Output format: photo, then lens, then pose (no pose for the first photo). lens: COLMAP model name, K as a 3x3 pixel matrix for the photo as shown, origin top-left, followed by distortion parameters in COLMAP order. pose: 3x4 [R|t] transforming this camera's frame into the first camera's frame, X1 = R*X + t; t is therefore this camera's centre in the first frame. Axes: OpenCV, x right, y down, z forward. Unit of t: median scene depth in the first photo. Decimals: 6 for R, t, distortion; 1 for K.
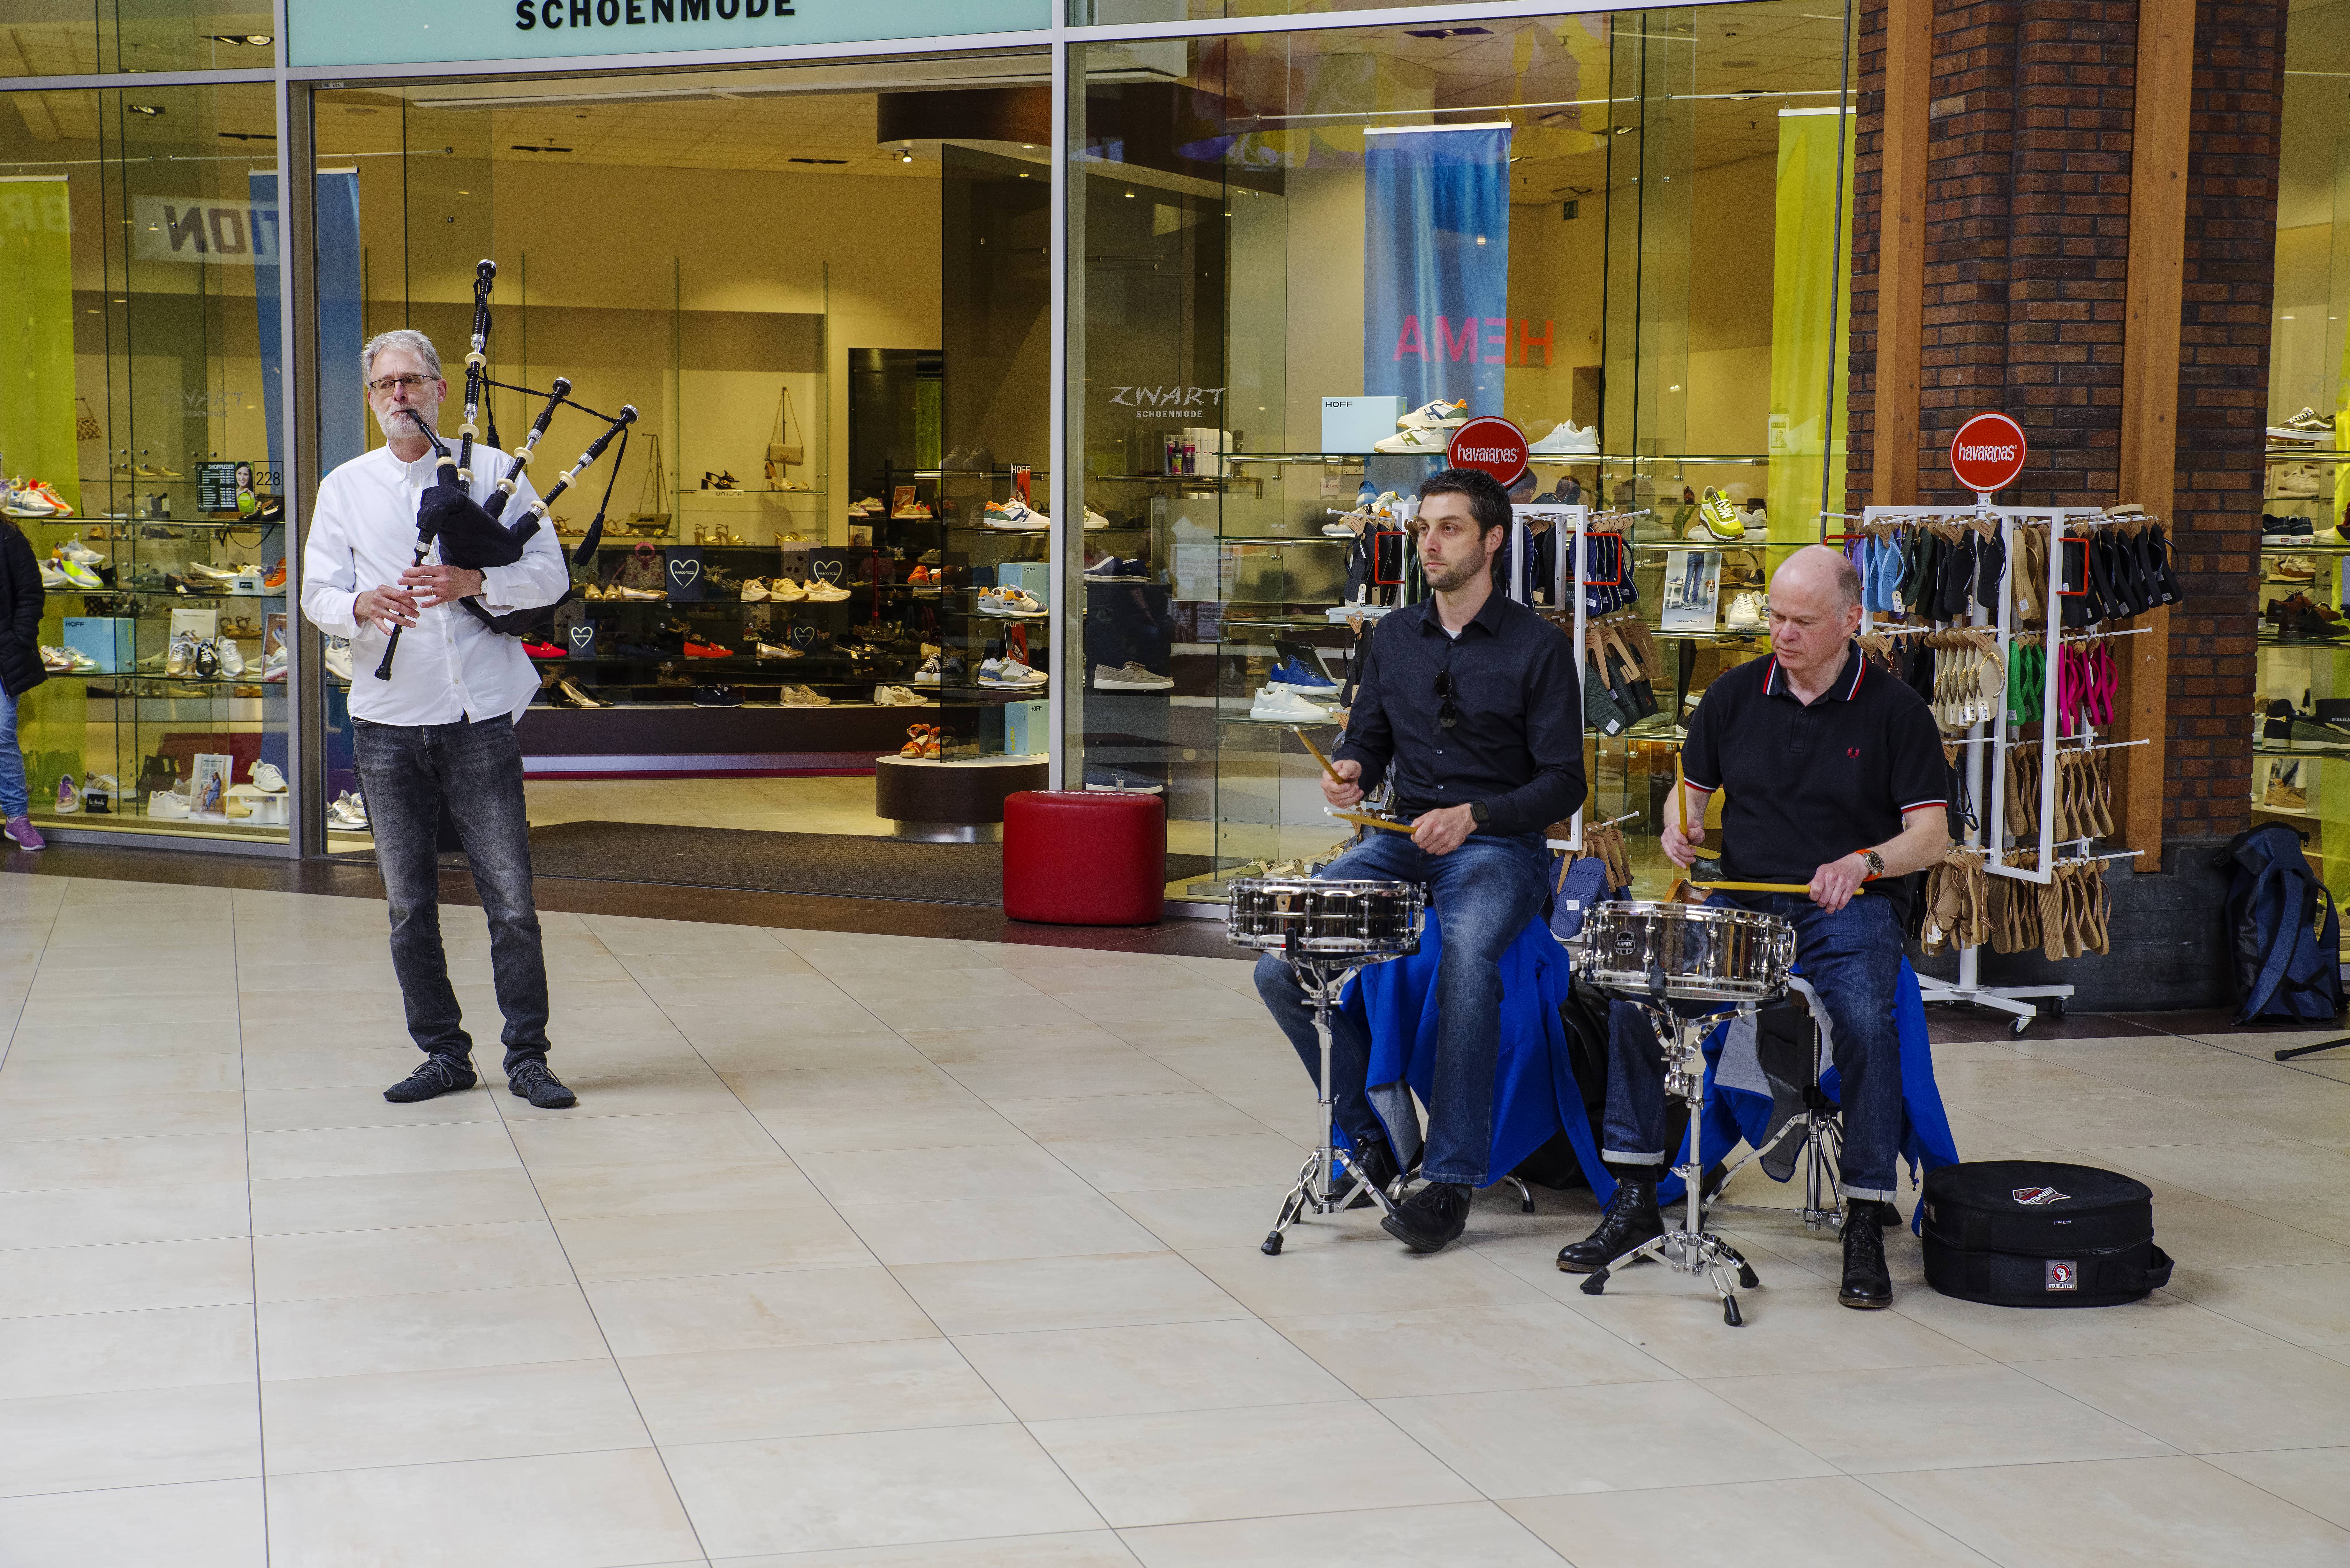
lens RADIAL K [[3400.3, 0, 1175.0], [0, 3400.3, 784.0], [0, 0, 1]] dist [0.098388, 0.170087]
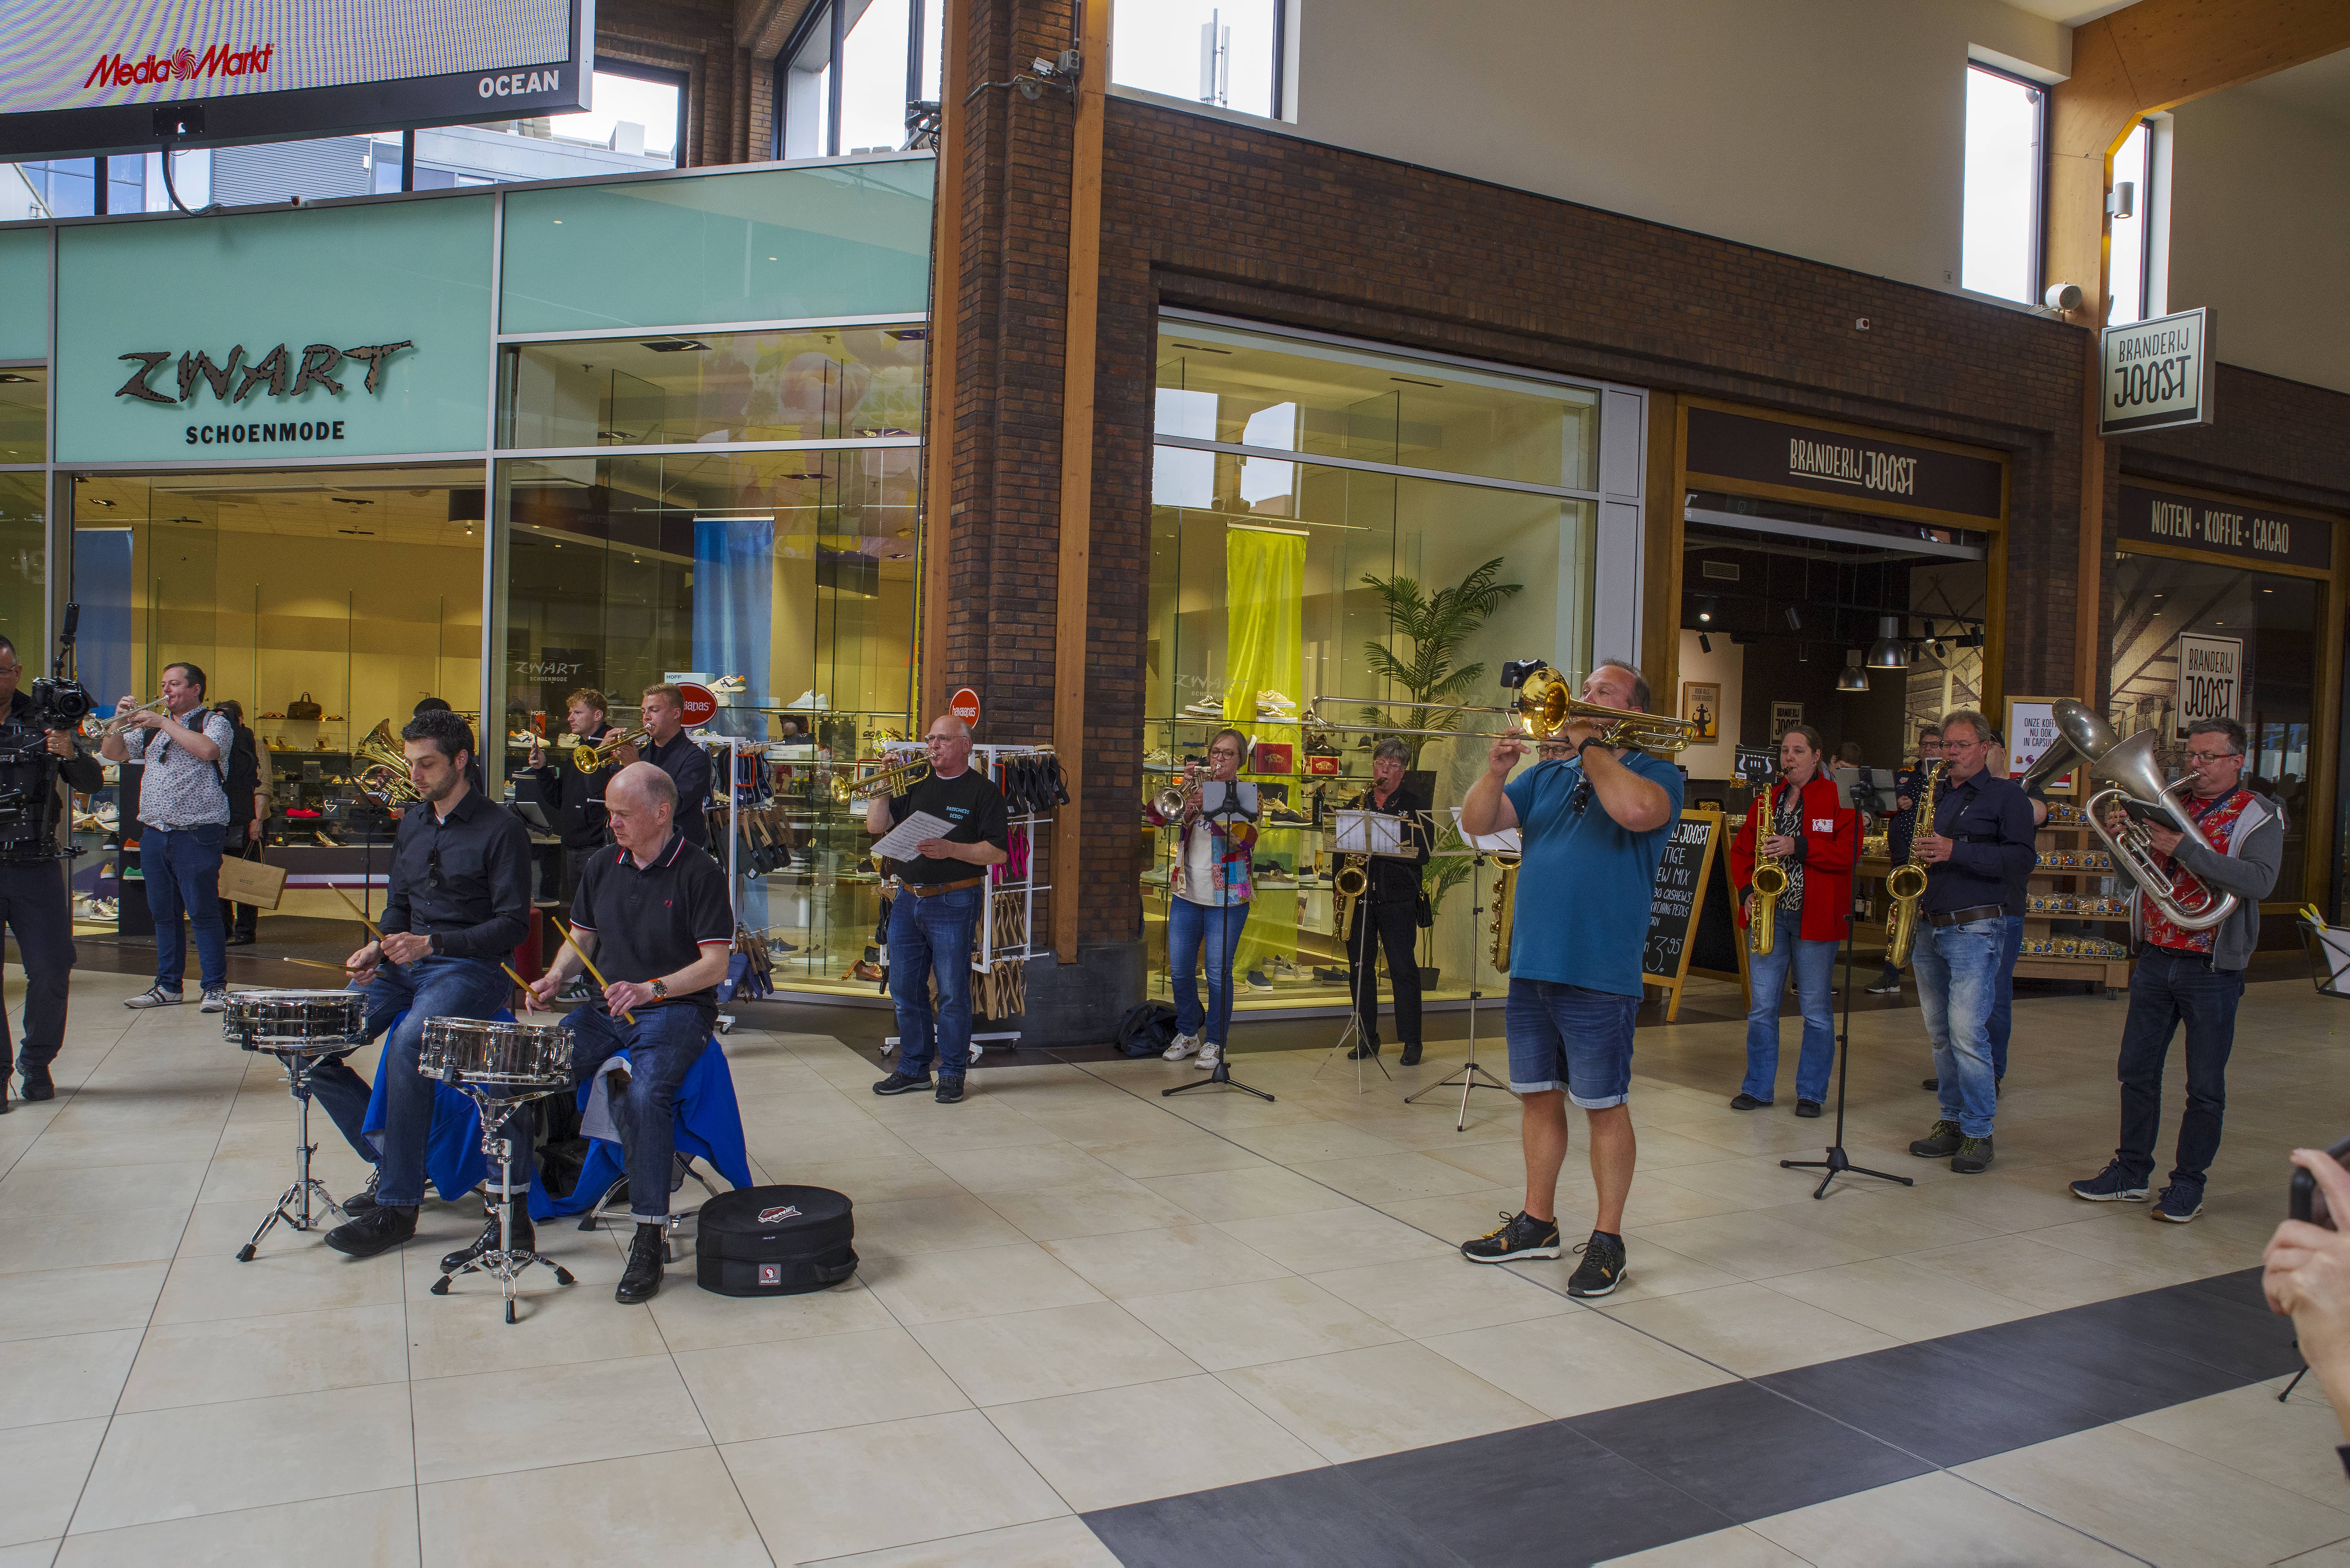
lens RADIAL K [[1685.2, 0, 1224.3], [0, 1685.2, 824.9], [0, 0, 1]] dist [-0.135984, 0.103729]
pose [[0.979073, 0.014157, 0.203016, 0.190969], [-0.007172, 0.999358, -0.035103, -0.013854], [-0.203383, 0.032912, 0.978546, 0.175967]]
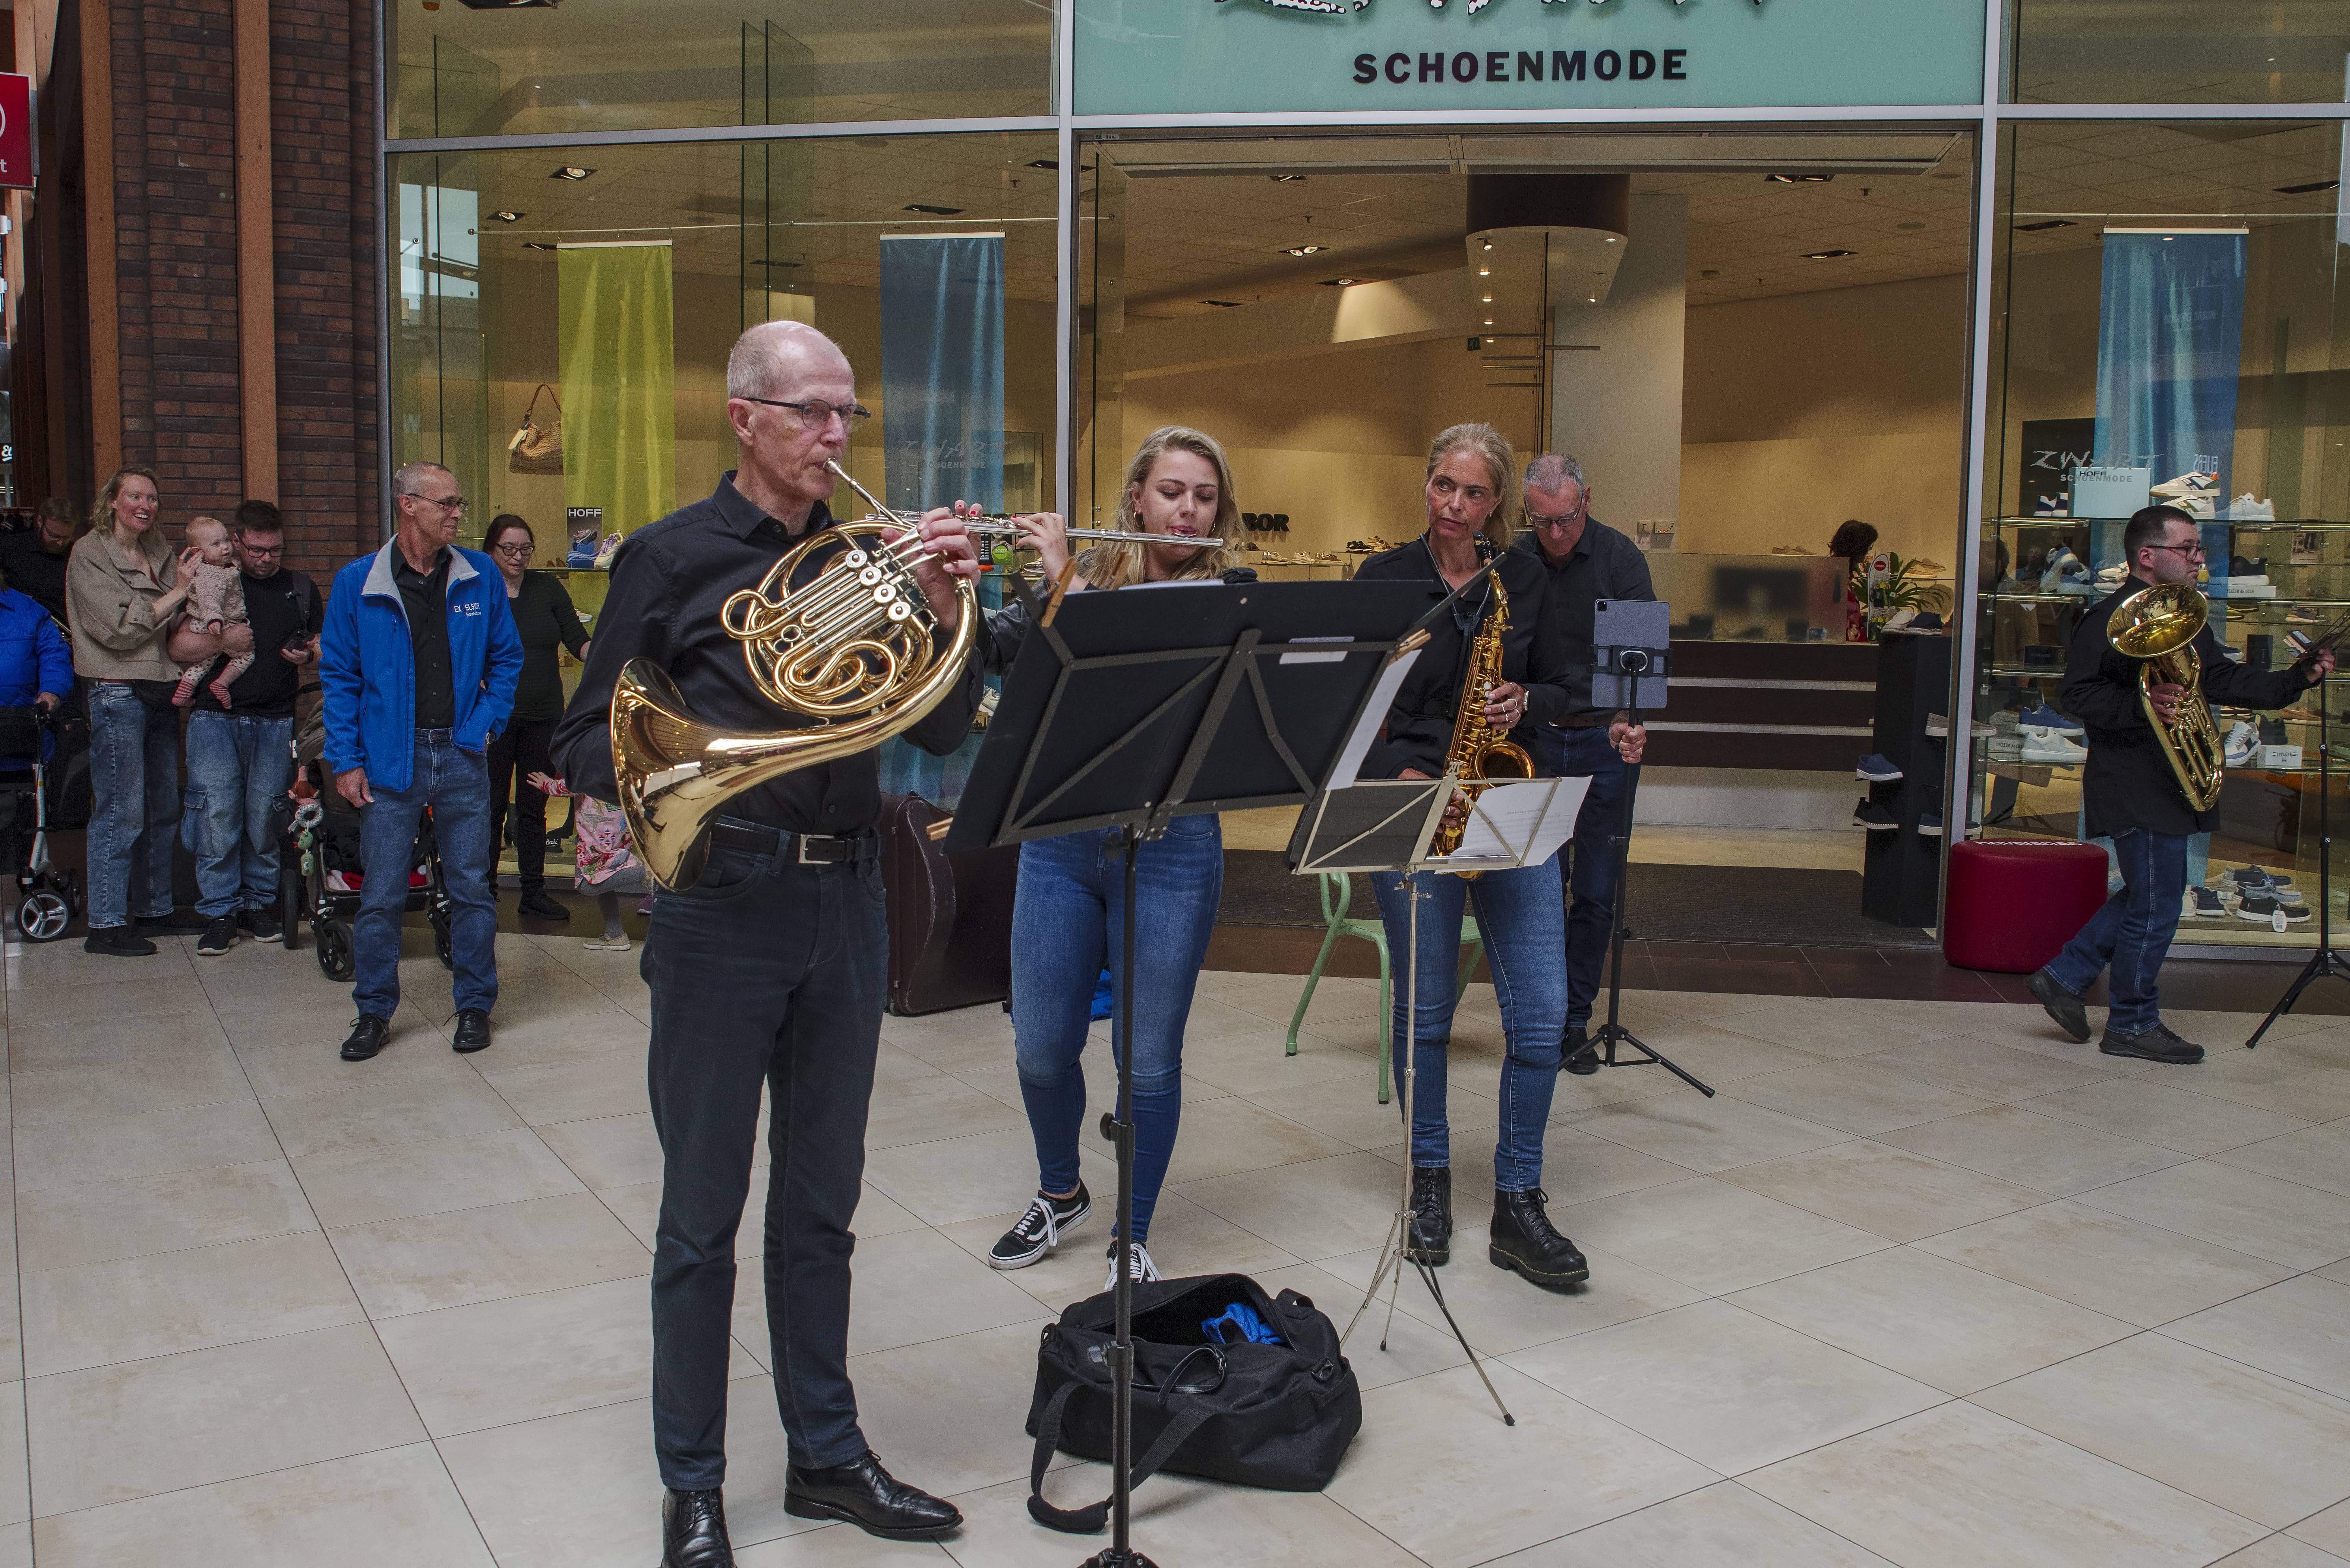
lens RADIAL K [[1974.2, 0, 1175.0], [0, 1974.2, 784.0], [0, 0, 1]] dist [-0.143933, 0.126507]
pose [[0.960280, -0.029185, 0.277507, -0.529174], [0.018903, 0.999035, 0.039655, -0.052360], [-0.278396, -0.032834, 0.959905, 0.613323]]
